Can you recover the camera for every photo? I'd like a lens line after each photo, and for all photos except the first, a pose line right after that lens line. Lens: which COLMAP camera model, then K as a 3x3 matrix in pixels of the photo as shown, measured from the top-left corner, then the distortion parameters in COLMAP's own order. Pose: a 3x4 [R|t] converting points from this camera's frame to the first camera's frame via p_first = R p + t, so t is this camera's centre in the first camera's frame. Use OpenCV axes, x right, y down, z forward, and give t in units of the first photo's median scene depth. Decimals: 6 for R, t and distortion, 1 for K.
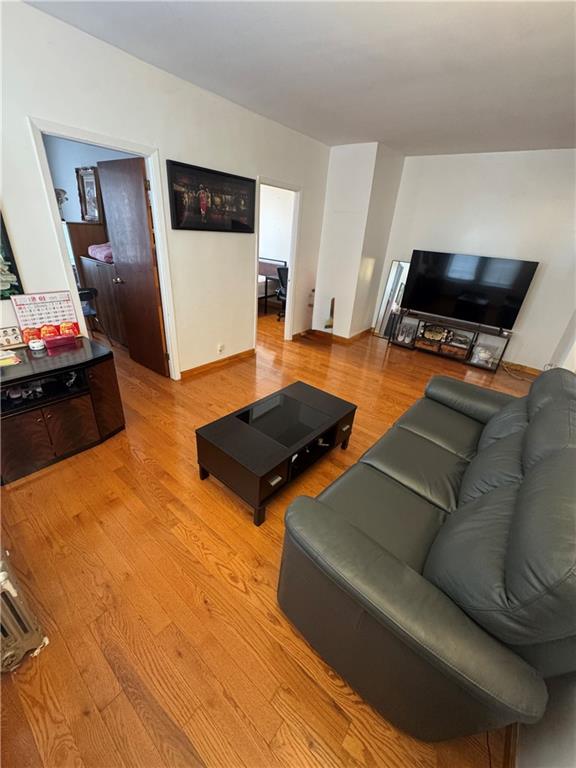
lens RADIAL K [[306.2, 0, 289.8], [0, 306.2, 383.4], [0, 0, 1]] dist [-0.001782, -0.000074]
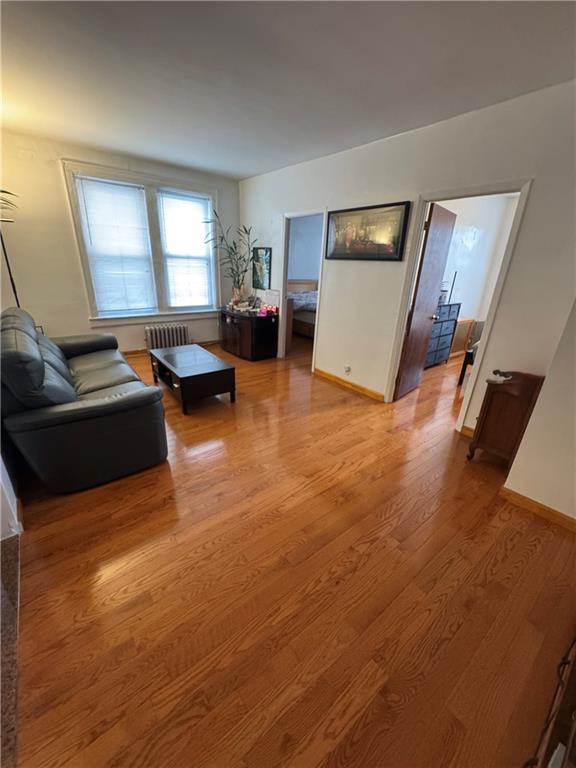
lens RADIAL K [[306.2, 0, 289.8], [0, 306.2, 383.4], [0, 0, 1]] dist [-0.001782, -0.000074]
pose [[-0.214657, 0.283779, -0.934554, 0.929602], [-0.489056, 0.797031, 0.354351, -0.405561], [0.845427, 0.533114, -0.032305, 1.040389]]
